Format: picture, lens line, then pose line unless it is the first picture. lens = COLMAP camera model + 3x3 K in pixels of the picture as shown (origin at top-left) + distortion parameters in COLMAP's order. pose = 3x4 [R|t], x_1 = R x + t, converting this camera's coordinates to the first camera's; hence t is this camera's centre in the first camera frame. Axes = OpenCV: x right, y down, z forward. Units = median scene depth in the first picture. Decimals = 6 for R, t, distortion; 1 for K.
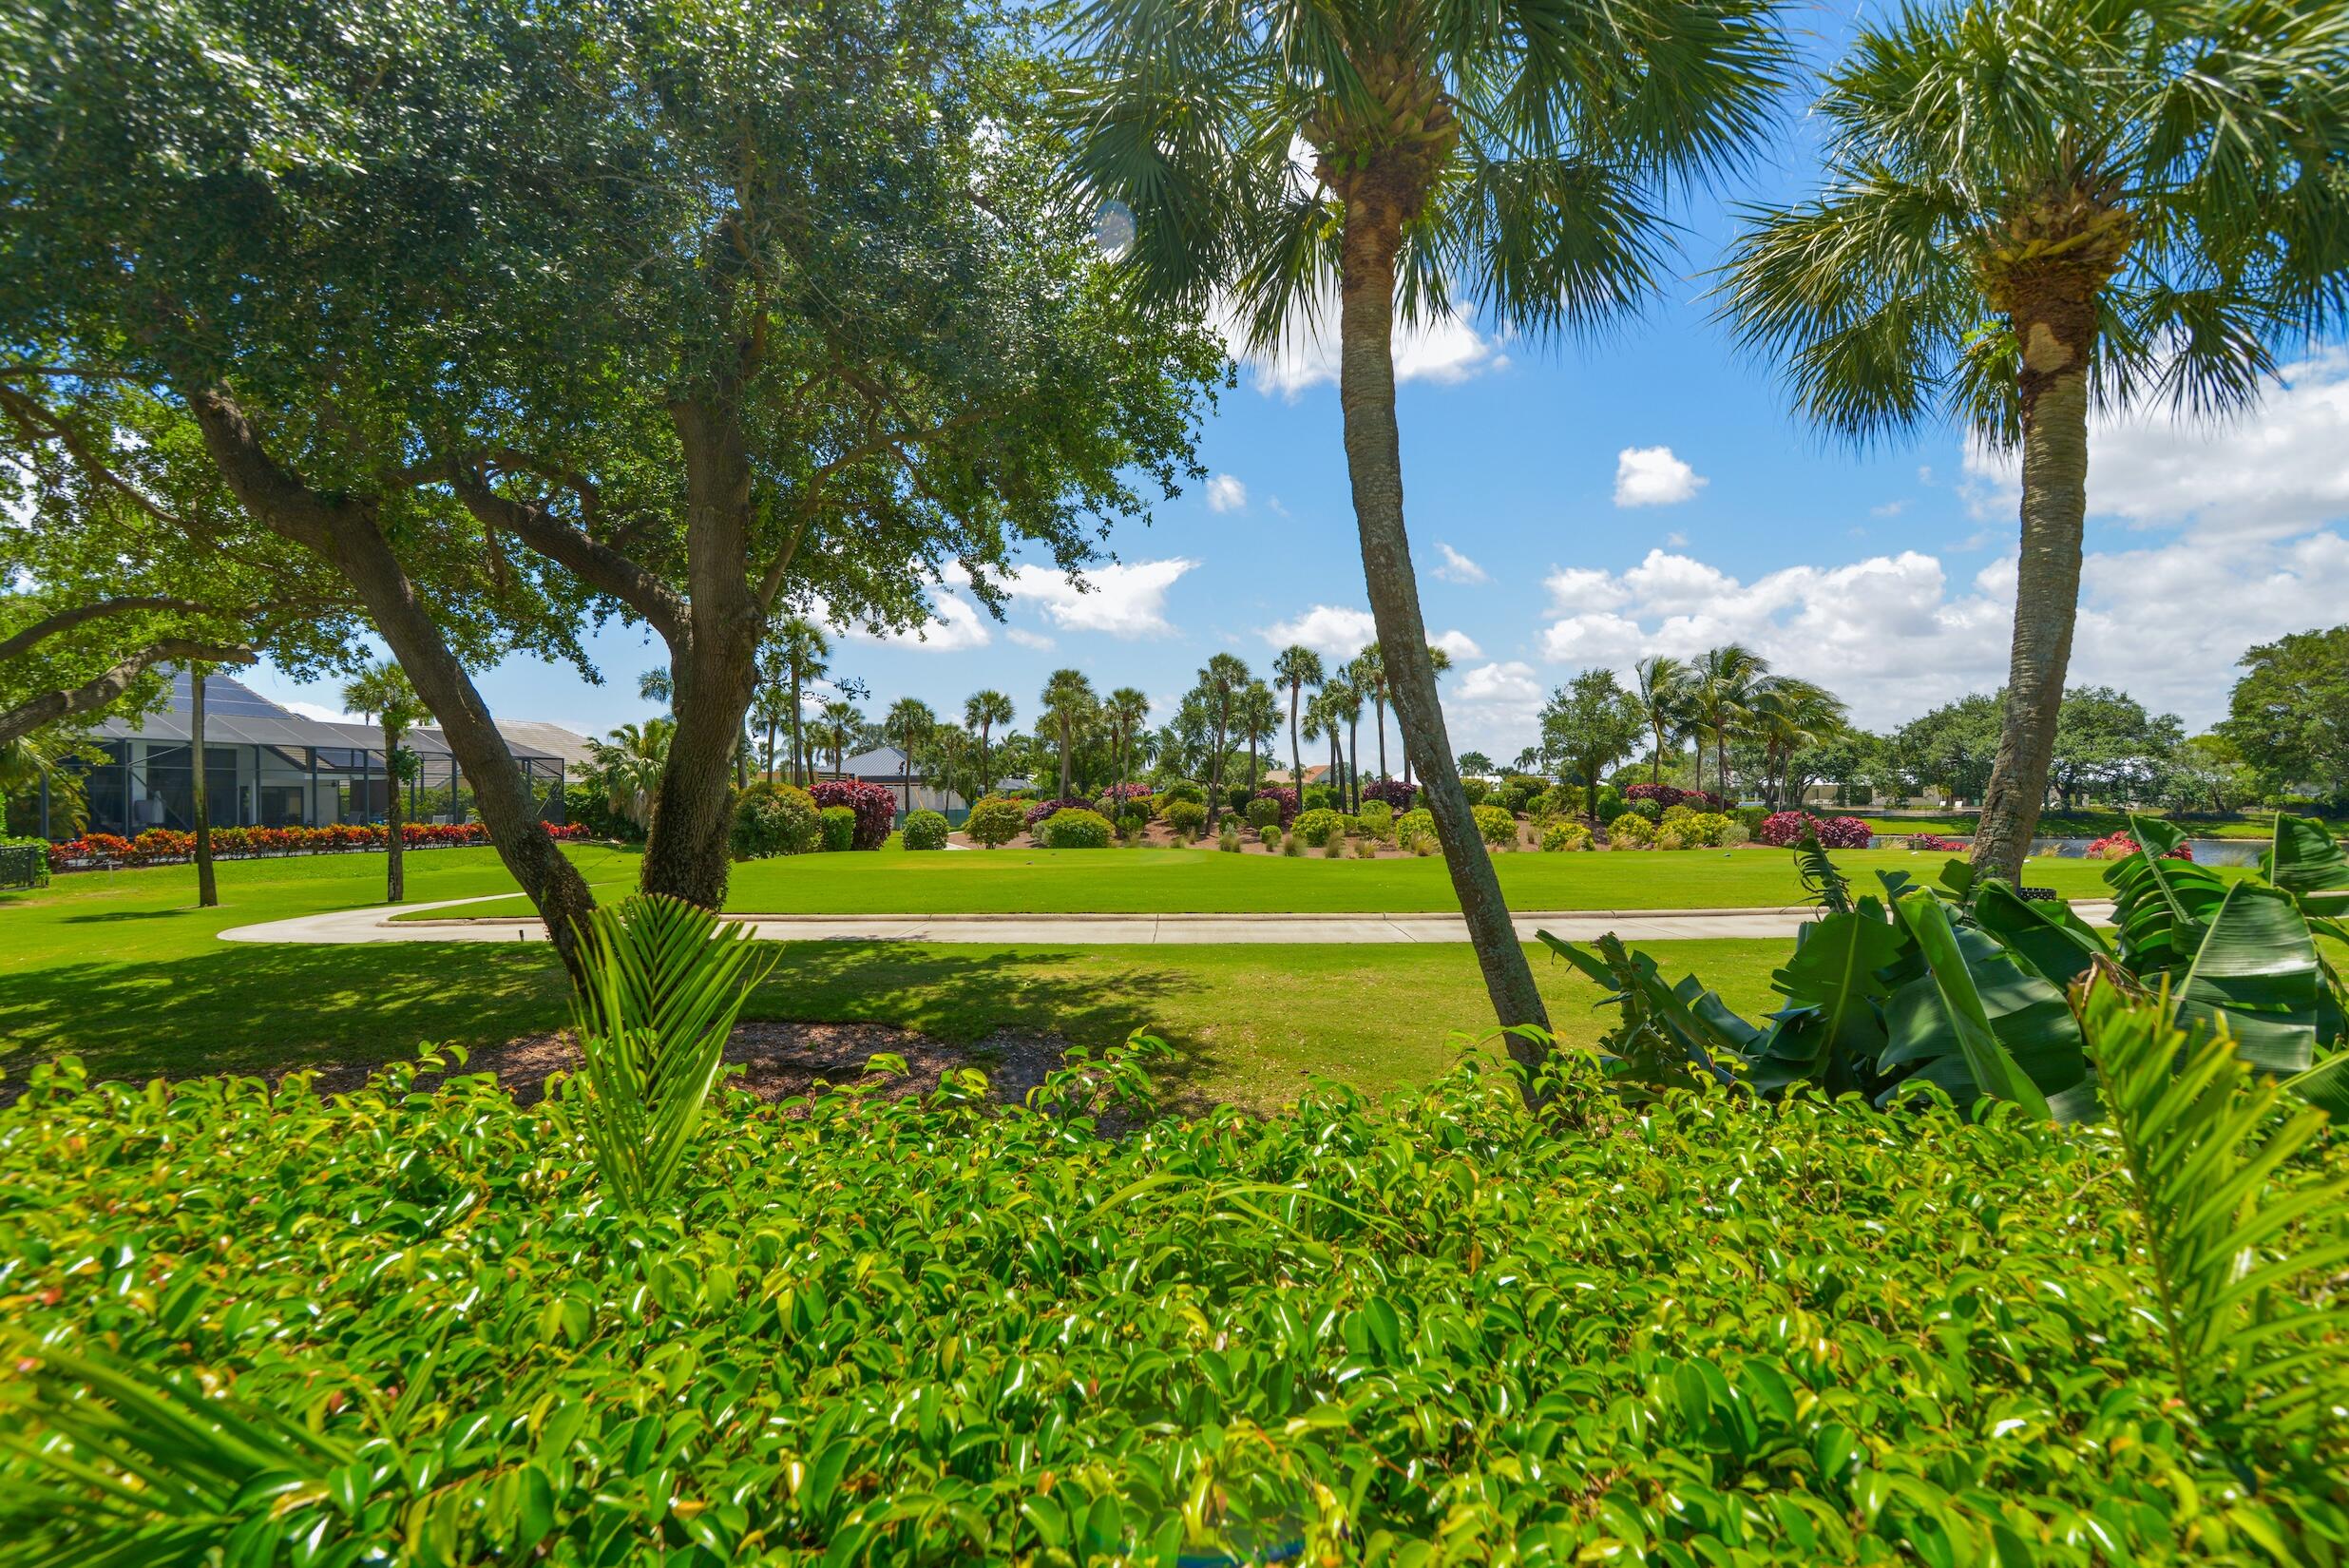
lens RADIAL K [[1088.5, 0, 1161.5], [0, 1088.5, 789.3], [0, 0, 1]] dist [-0.024943, 0.000572]
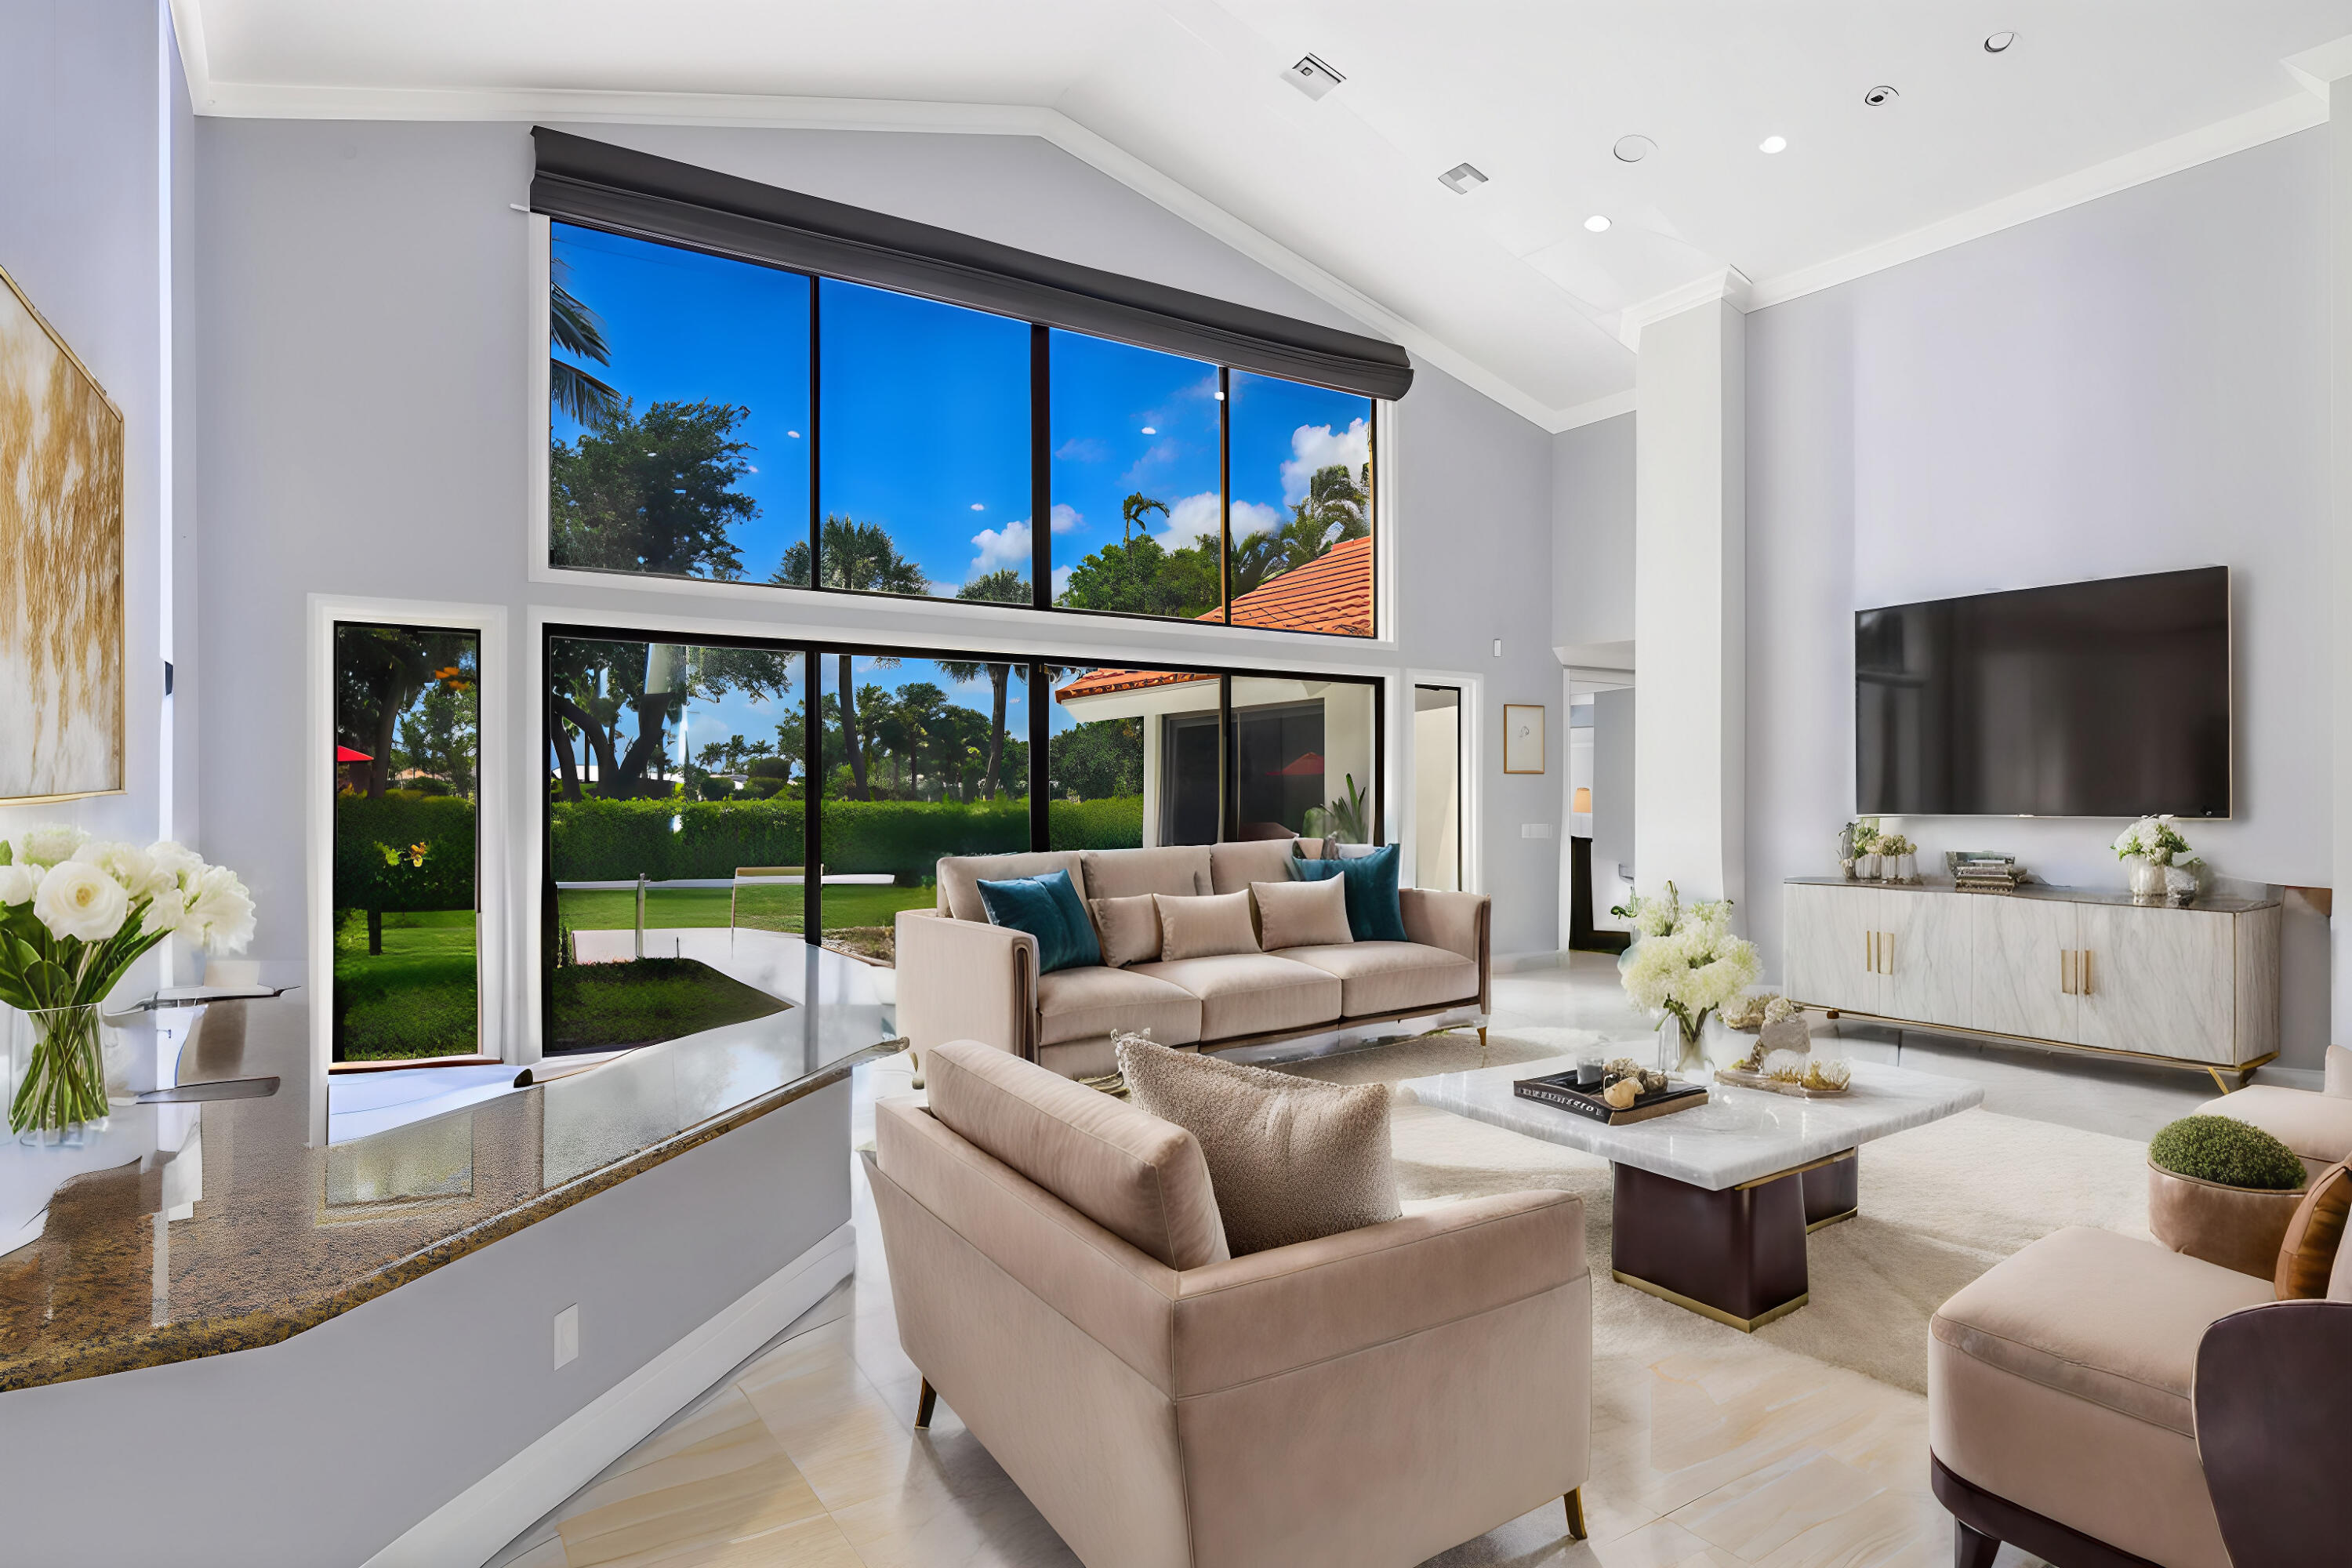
lens RADIAL K [[1293.0, 0, 1174.9], [0, 1293.0, 793.0], [0, 0, 1]] dist [-0.003163, -0.001075]
pose [[0.775848, 0.008083, 0.630868, -0.180985], [-0.008682, 0.999960, -0.002135, 0.004616], [-0.630860, -0.003821, 0.775887, -0.336359]]
